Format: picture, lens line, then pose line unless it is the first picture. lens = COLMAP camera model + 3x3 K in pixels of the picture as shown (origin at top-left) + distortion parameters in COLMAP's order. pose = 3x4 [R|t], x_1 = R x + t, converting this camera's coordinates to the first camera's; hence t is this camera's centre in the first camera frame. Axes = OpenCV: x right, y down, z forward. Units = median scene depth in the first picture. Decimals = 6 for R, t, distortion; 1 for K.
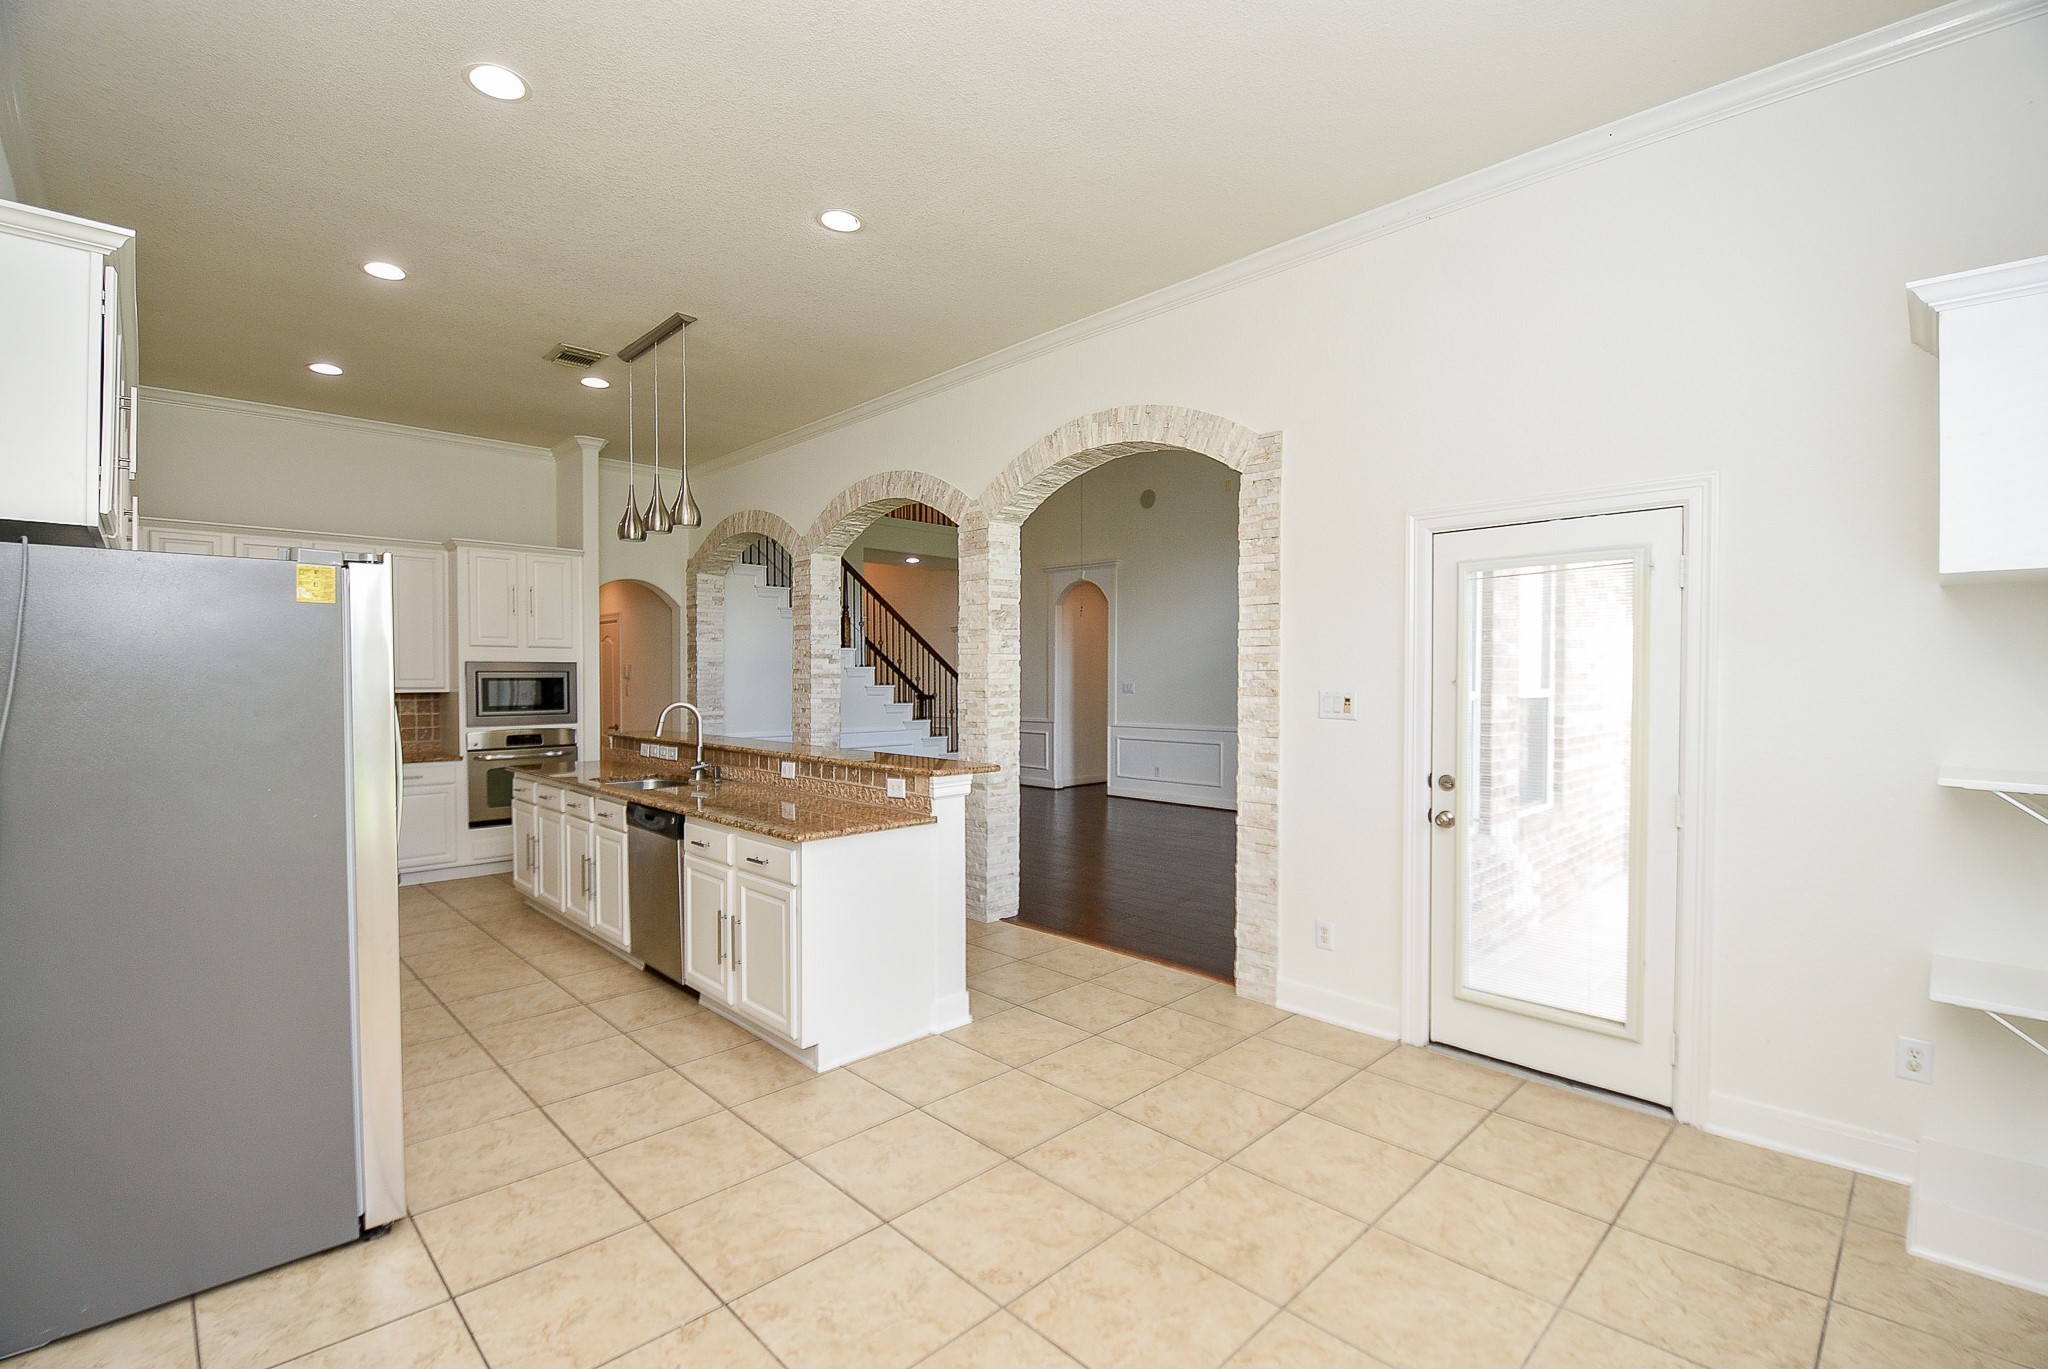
lens RADIAL K [[912.1, 0, 1027.8], [0, 912.1, 694.1], [0, 0, 1]] dist [0.010887, -0.017259]
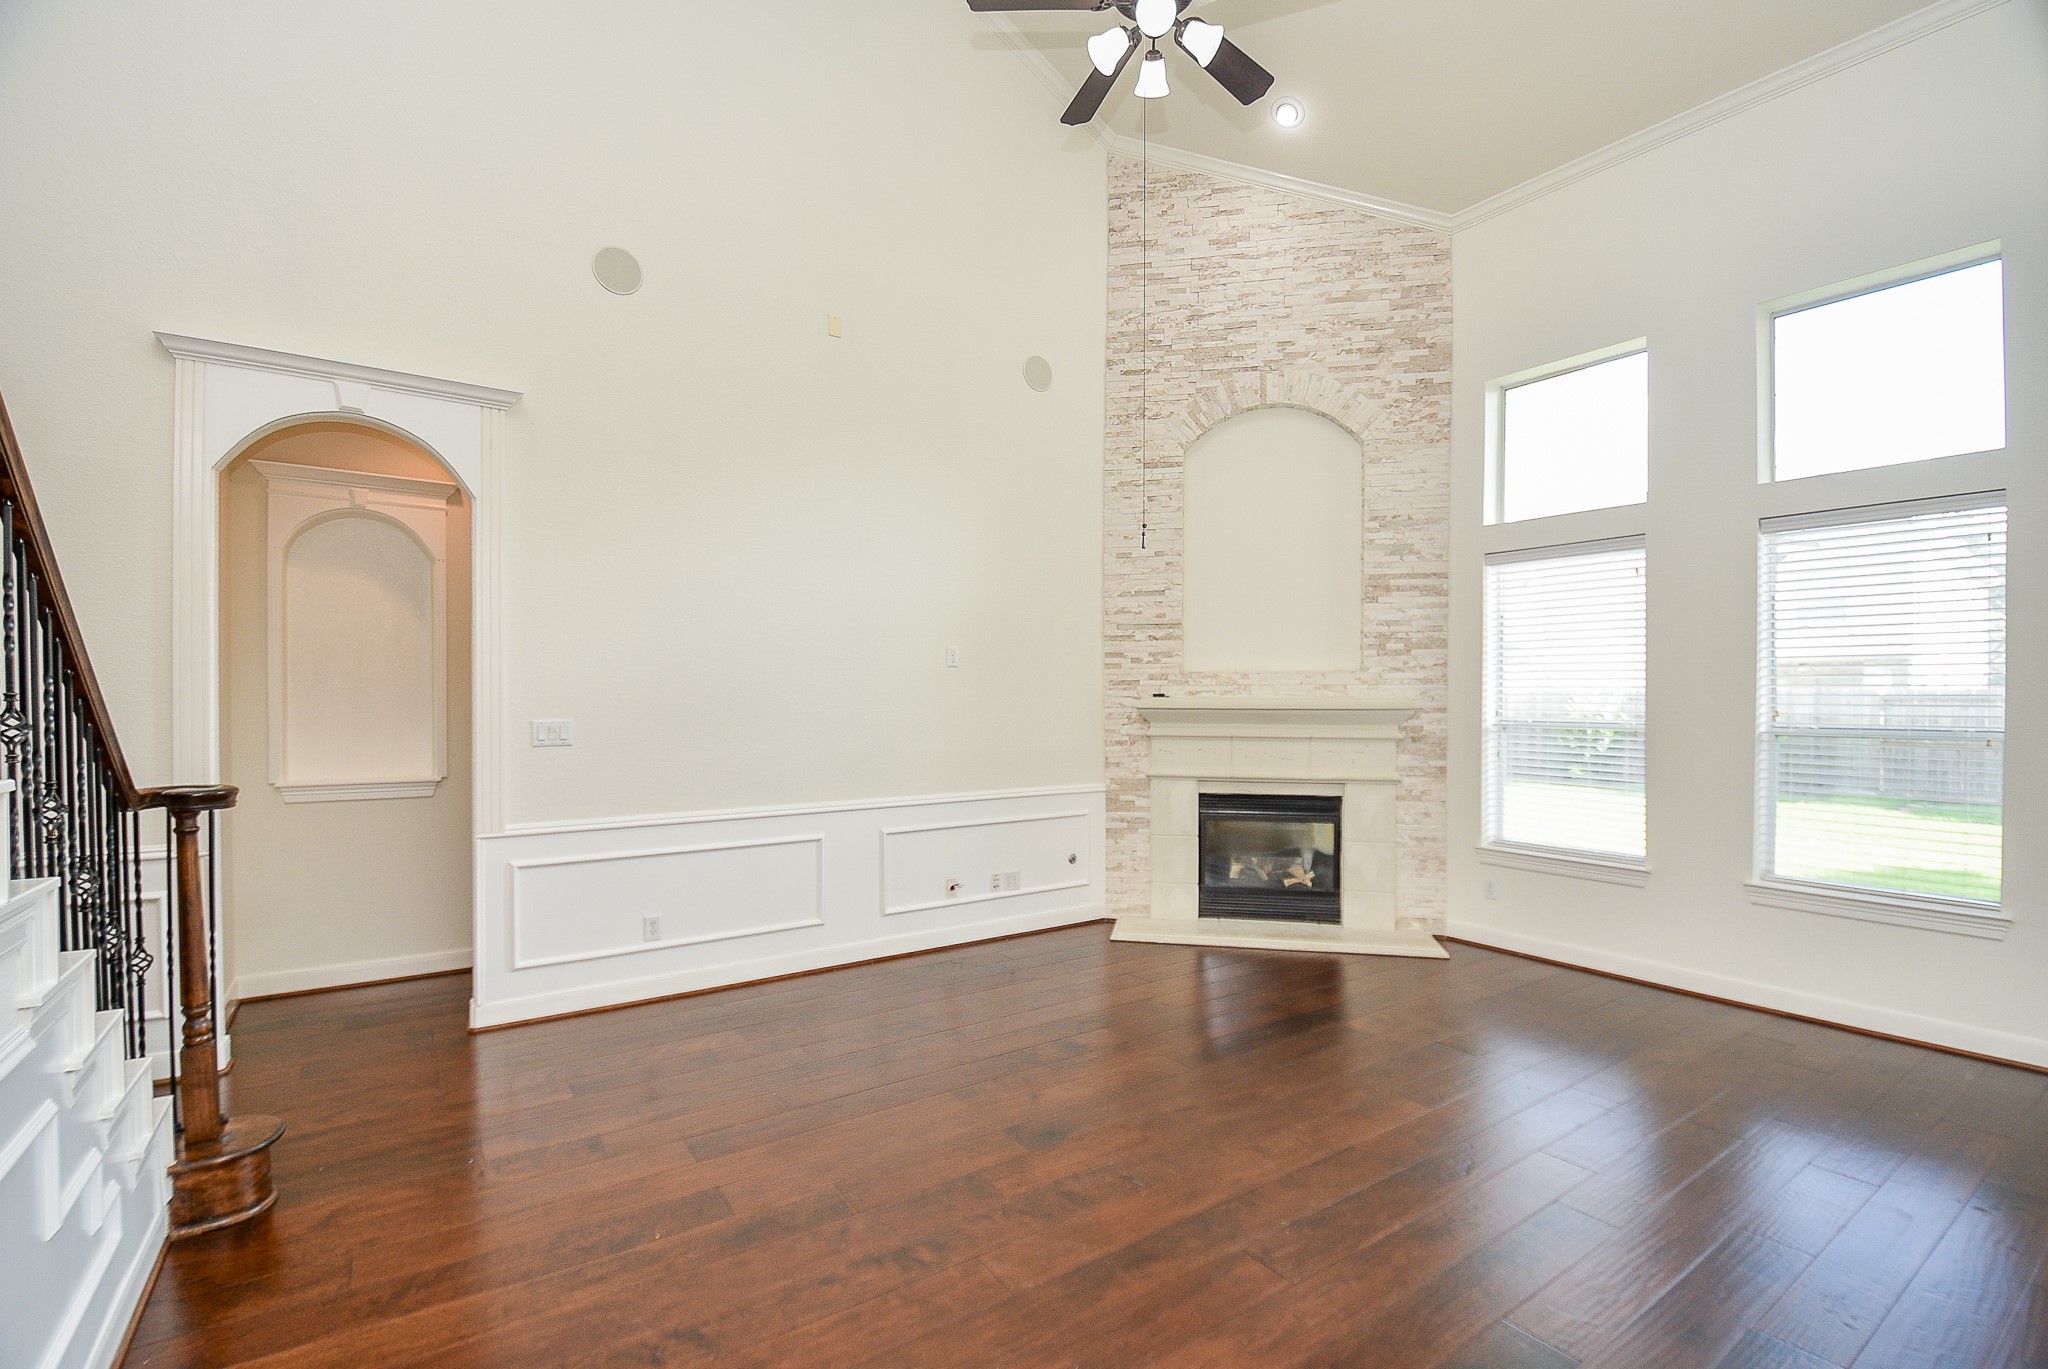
lens RADIAL K [[916.0, 0, 1029.3], [0, 916.0, 698.6], [0, 0, 1]] dist [0.027282, -0.033092]
pose [[0.176037, -0.002484, 0.984380, -0.488412], [0.016274, 0.999867, -0.000387, -0.037967], [-0.984249, 0.016088, 0.176054, 1.480904]]
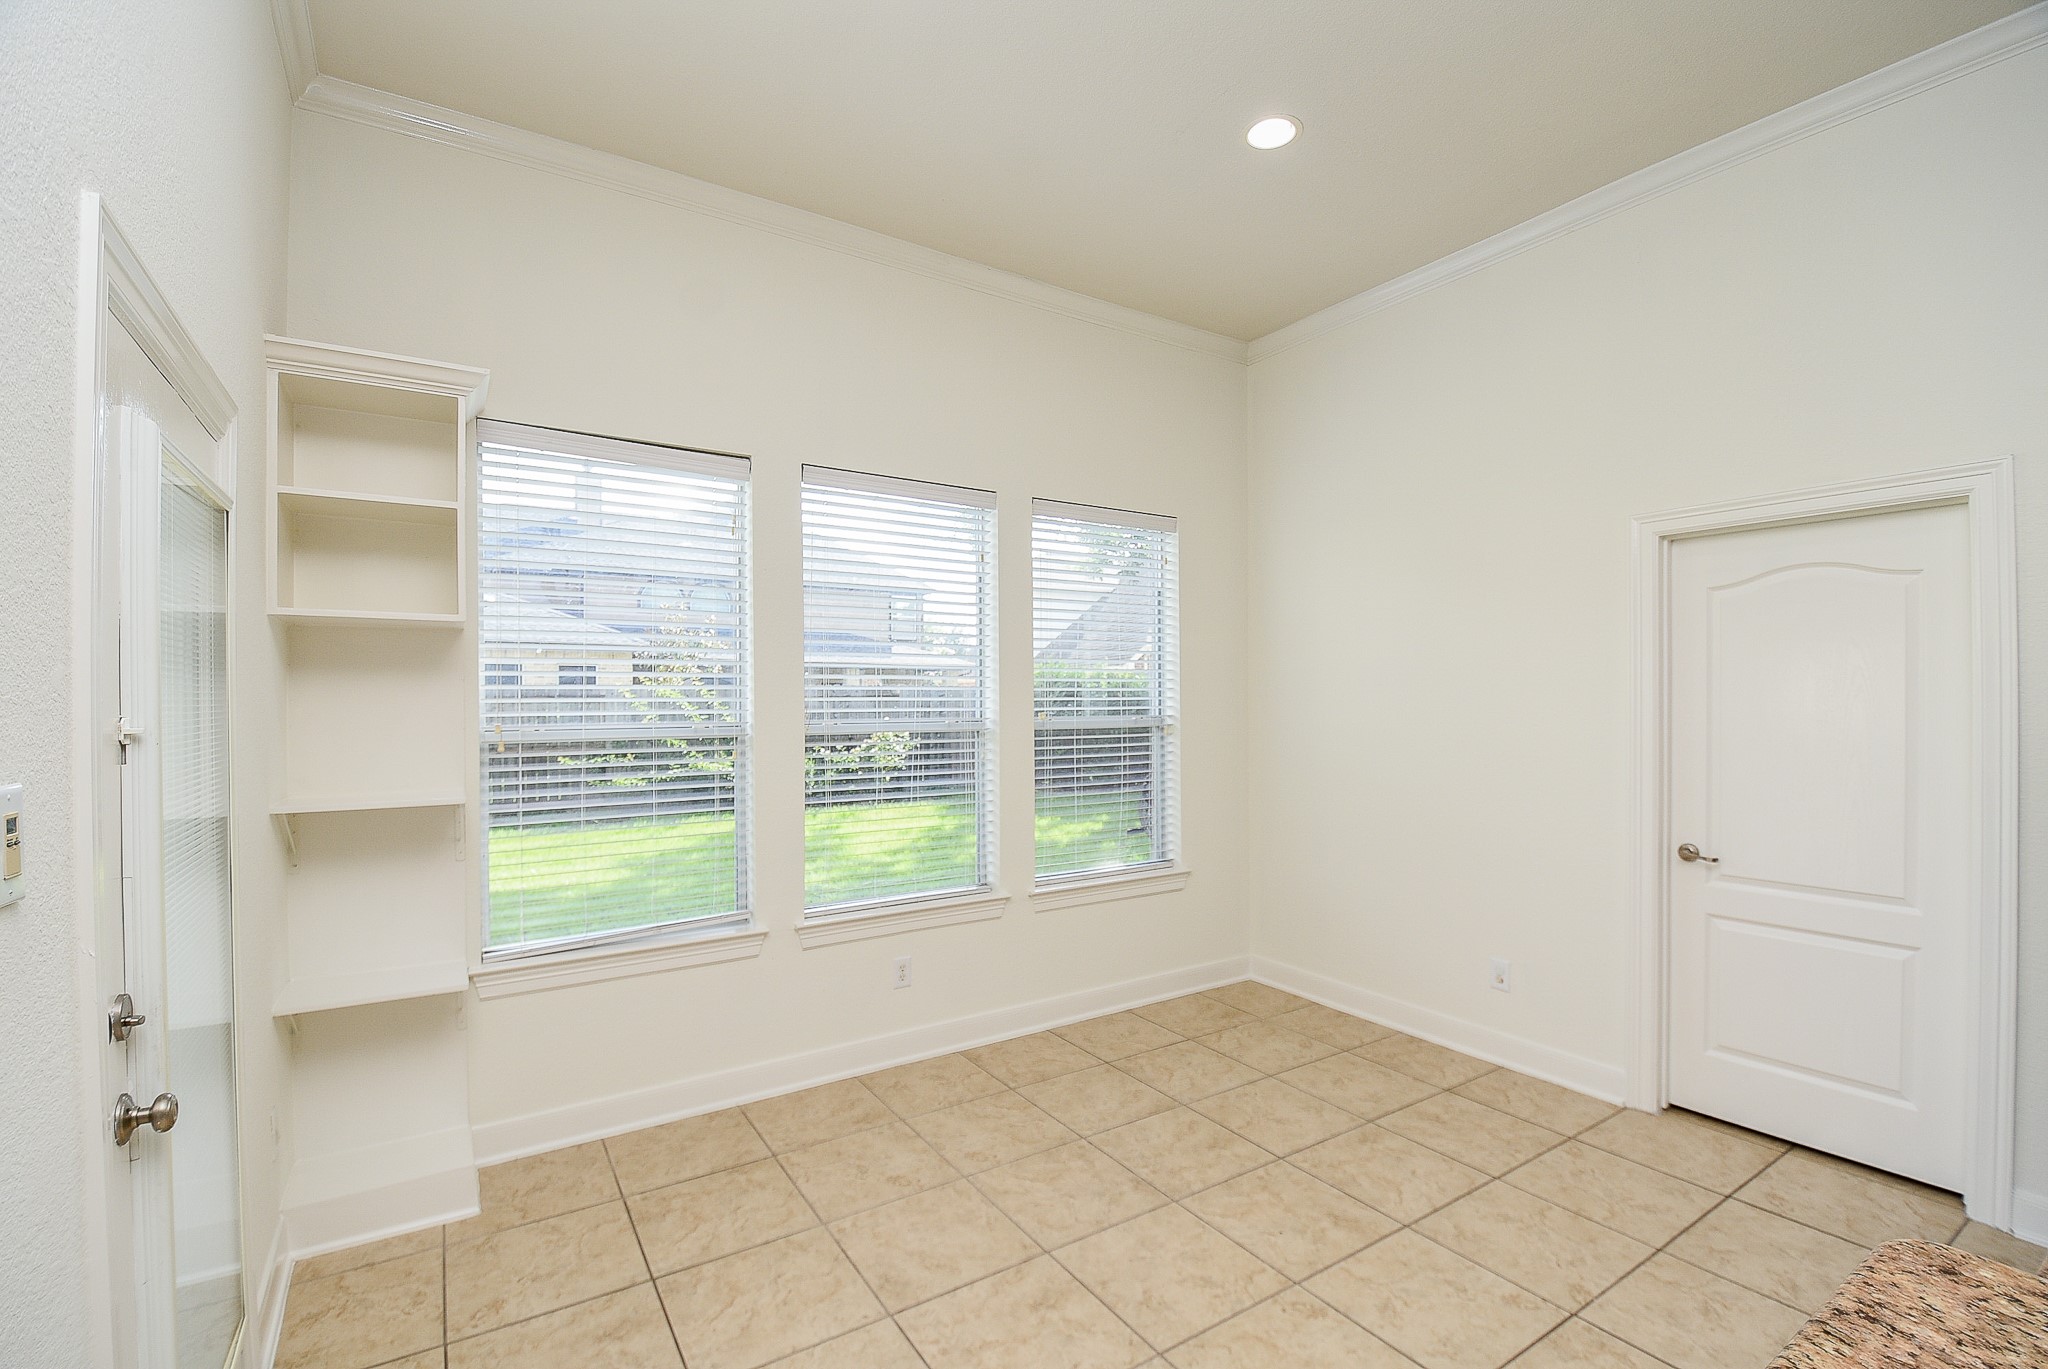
lens RADIAL K [[912.1, 0, 1027.8], [0, 912.1, 694.1], [0, 0, 1]] dist [0.010887, -0.017259]
pose [[-0.980280, 0.001851, 0.197604, 0.028729], [0.005151, 0.999856, 0.016191, -0.022632], [-0.197545, 0.016889, -0.980148, 0.854508]]
